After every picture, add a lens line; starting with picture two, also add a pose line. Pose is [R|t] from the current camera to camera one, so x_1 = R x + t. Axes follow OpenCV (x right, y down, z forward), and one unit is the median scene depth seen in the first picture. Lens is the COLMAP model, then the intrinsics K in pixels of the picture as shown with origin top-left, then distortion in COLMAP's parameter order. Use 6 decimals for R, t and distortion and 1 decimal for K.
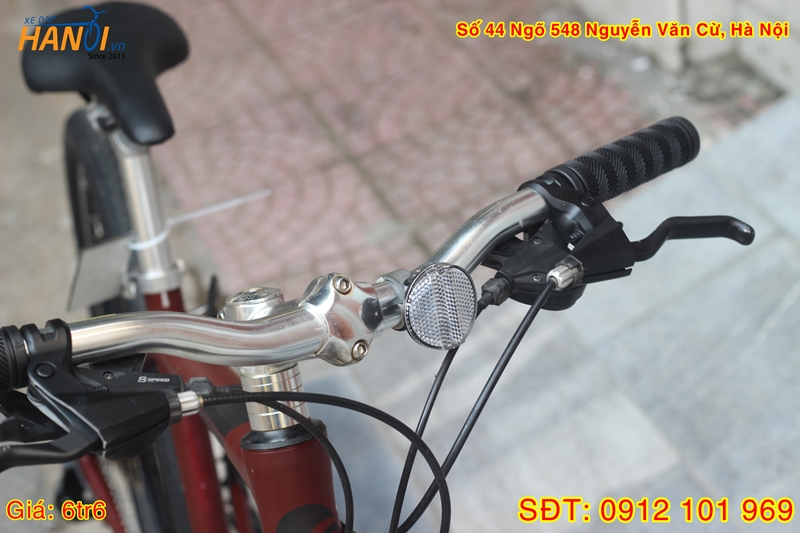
lens RADIAL K [[1832.7, 0, 400.8], [0, 1832.7, 265.8], [0, 0, 1]] dist [-0.097100, 0.000000]
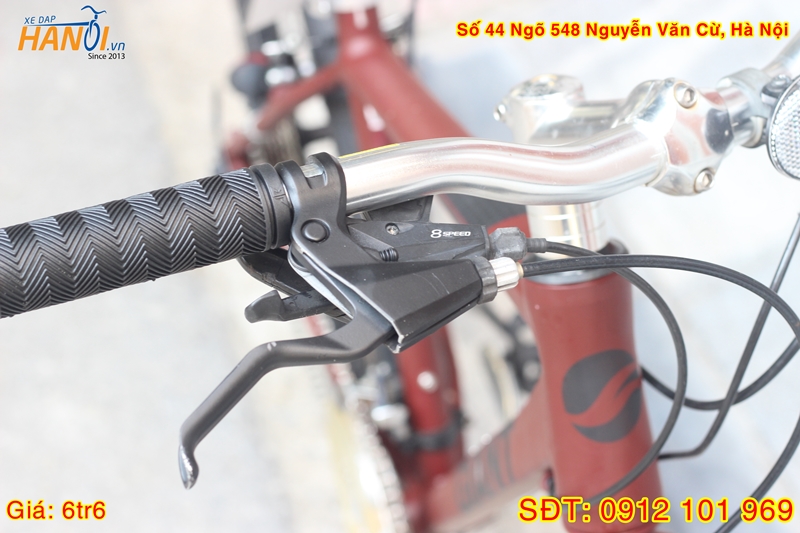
lens RADIAL K [[1832.7, 0, 399.2], [0, 1832.7, 267.5], [0, 0, 1]] dist [-0.097100, 0.000000]
pose [[0.998895, 0.022377, -0.041332, -0.125117], [-0.013031, 0.976769, 0.213897, -0.085491], [0.045158, -0.213122, 0.975981, 0.260263]]
